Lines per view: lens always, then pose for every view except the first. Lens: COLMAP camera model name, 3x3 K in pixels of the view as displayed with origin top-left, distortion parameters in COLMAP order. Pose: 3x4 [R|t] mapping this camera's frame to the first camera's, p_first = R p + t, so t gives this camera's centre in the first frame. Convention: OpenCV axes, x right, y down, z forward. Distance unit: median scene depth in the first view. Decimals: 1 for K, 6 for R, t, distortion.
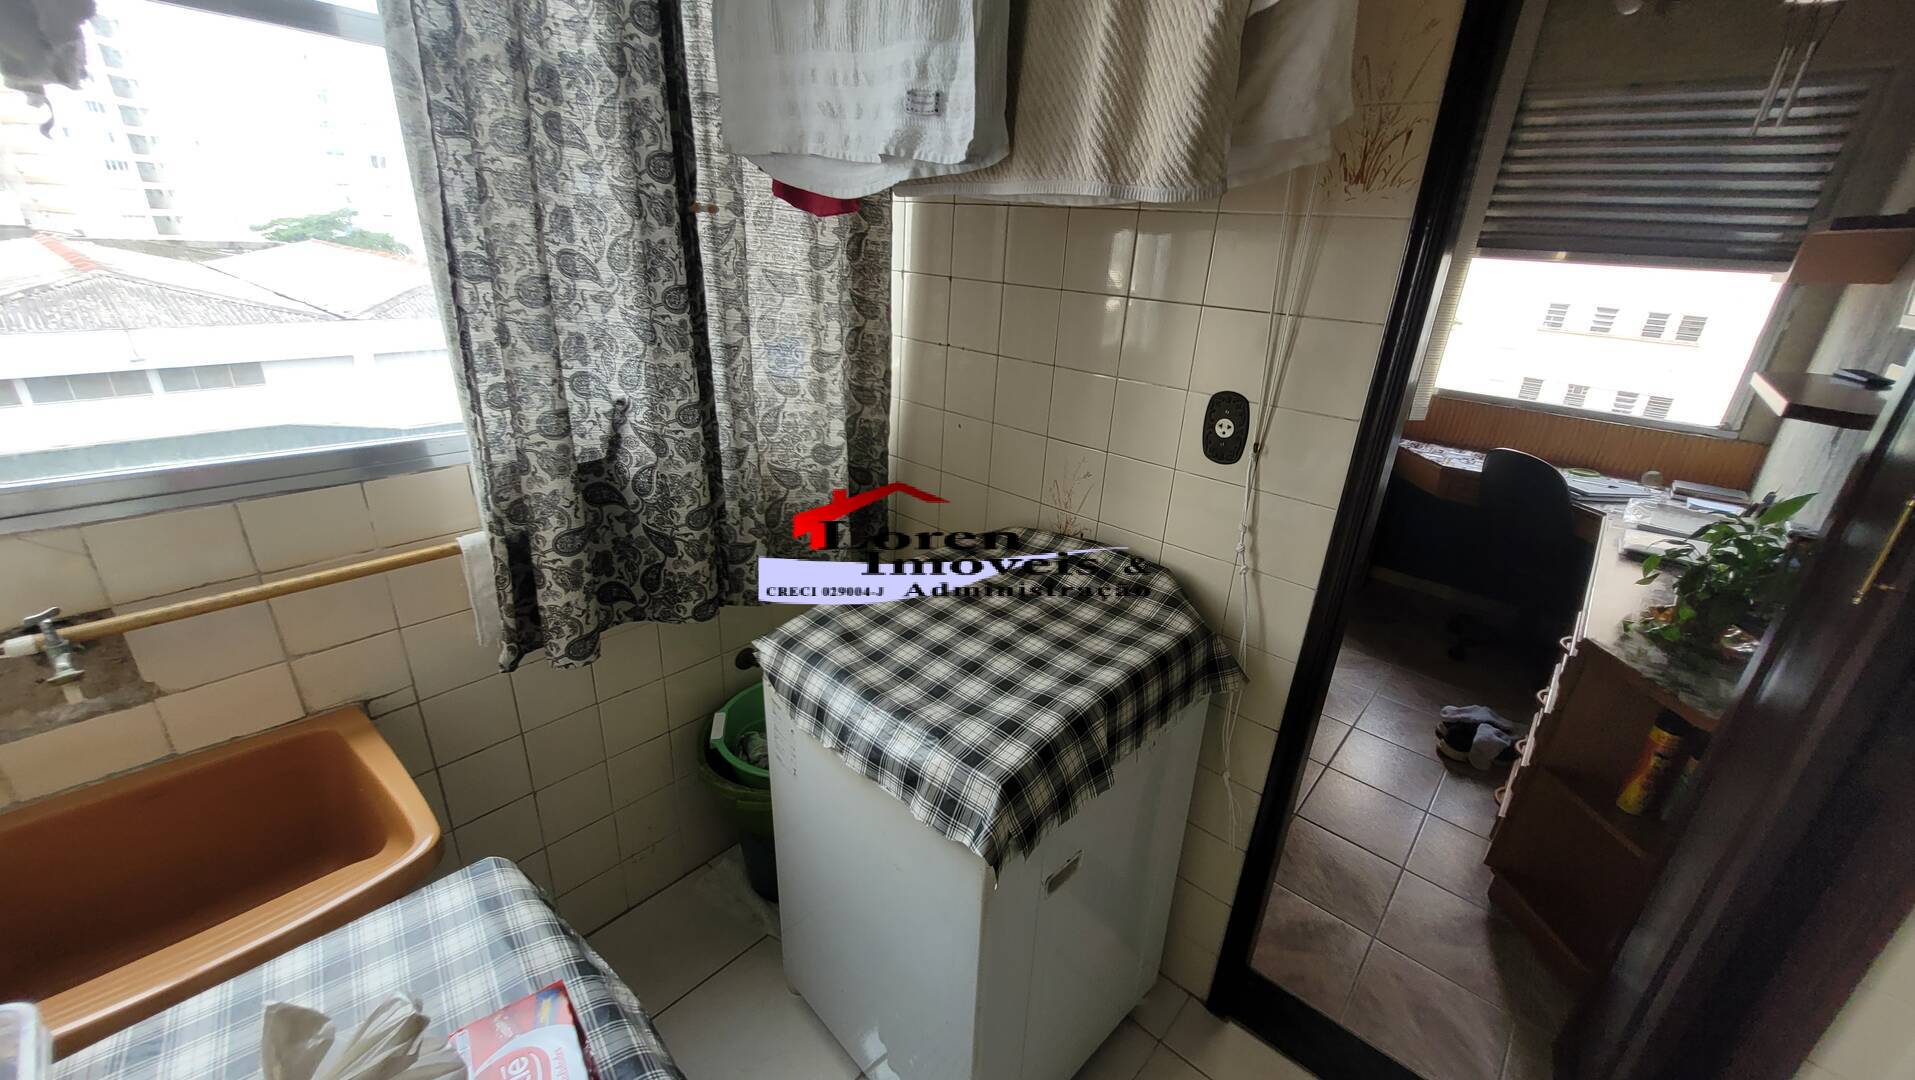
lens RADIAL K [[757.5, 0, 965.1], [0, 757.5, 550.5], [0, 0, 1]] dist [-0.004588, 0.000005]
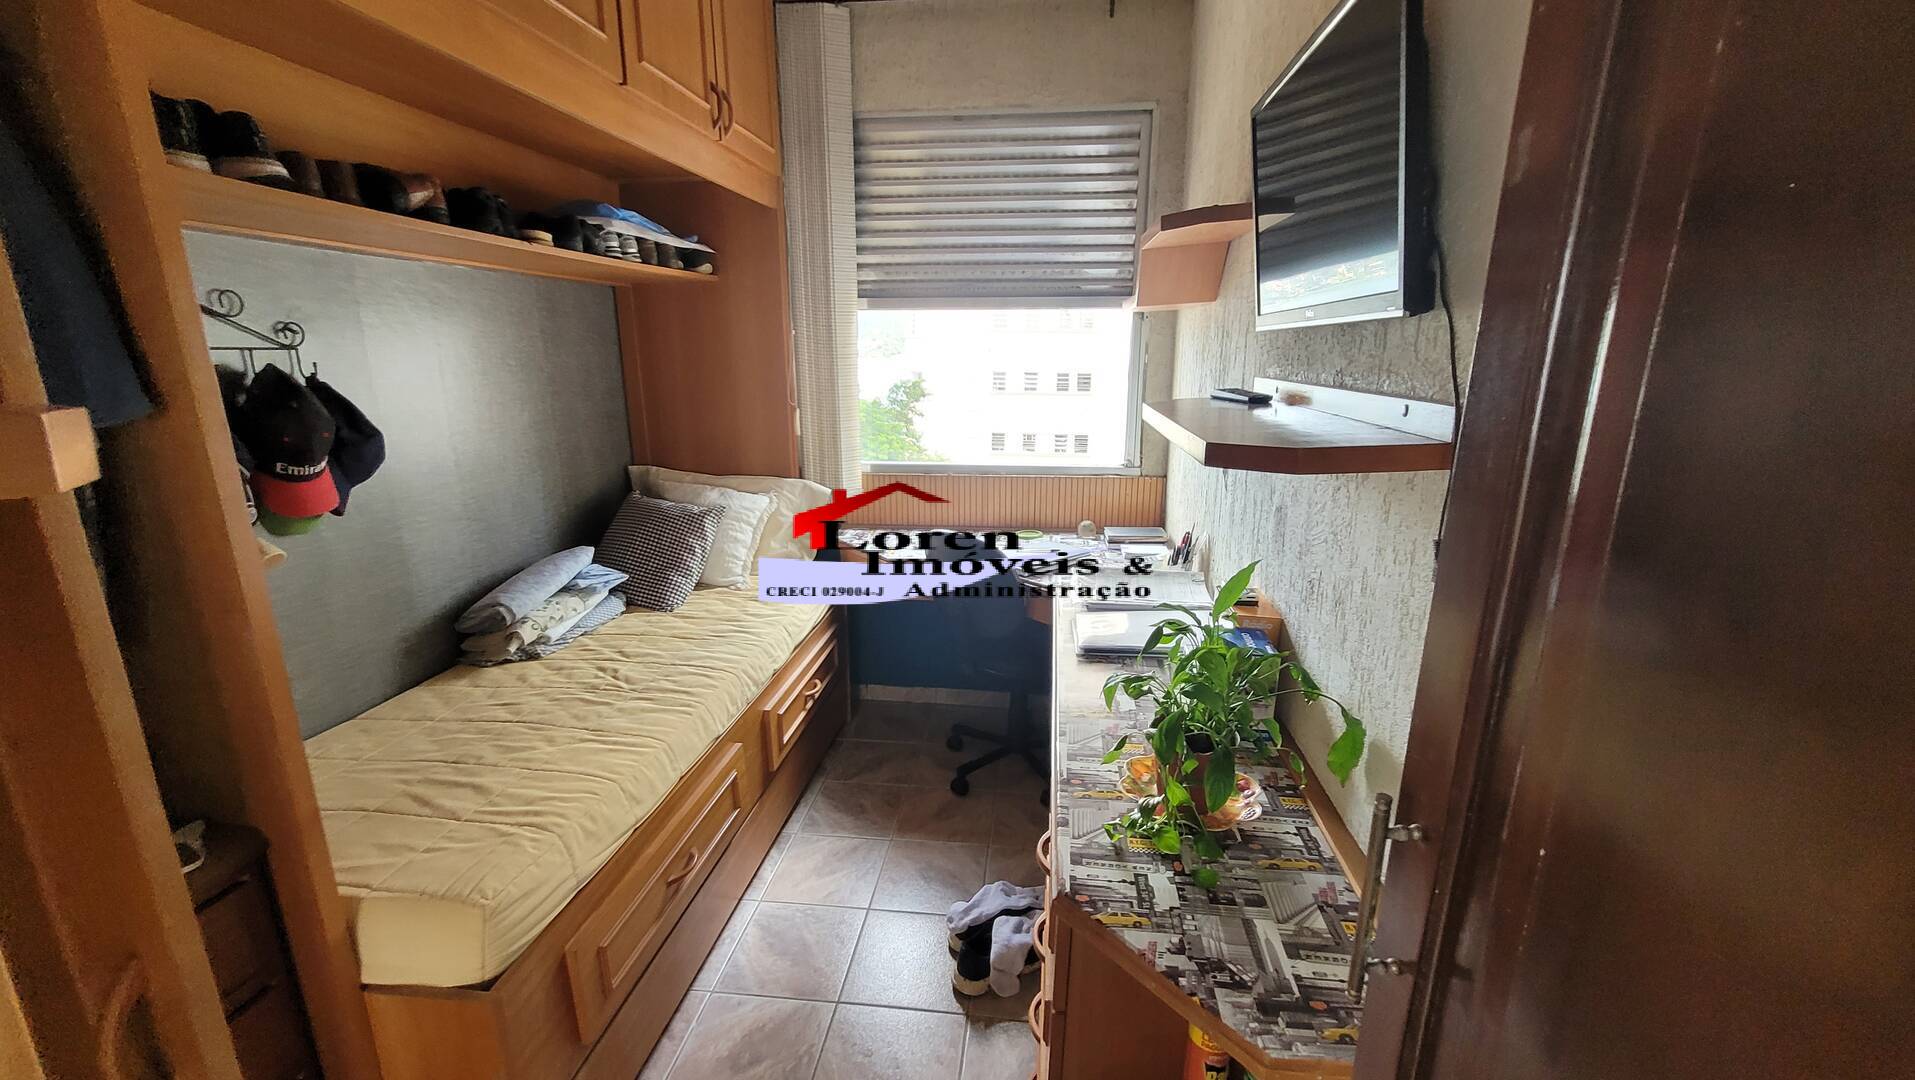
lens RADIAL K [[757.5, 0, 959.3], [0, 757.5, 535.7], [0, 0, 1]] dist [-0.004588, 0.000005]
pose [[0.830063, -0.186180, 0.525674, 0.321578], [0.256969, 0.964282, -0.064242, -0.072269], [-0.494937, 0.188407, 0.848257, 0.323122]]
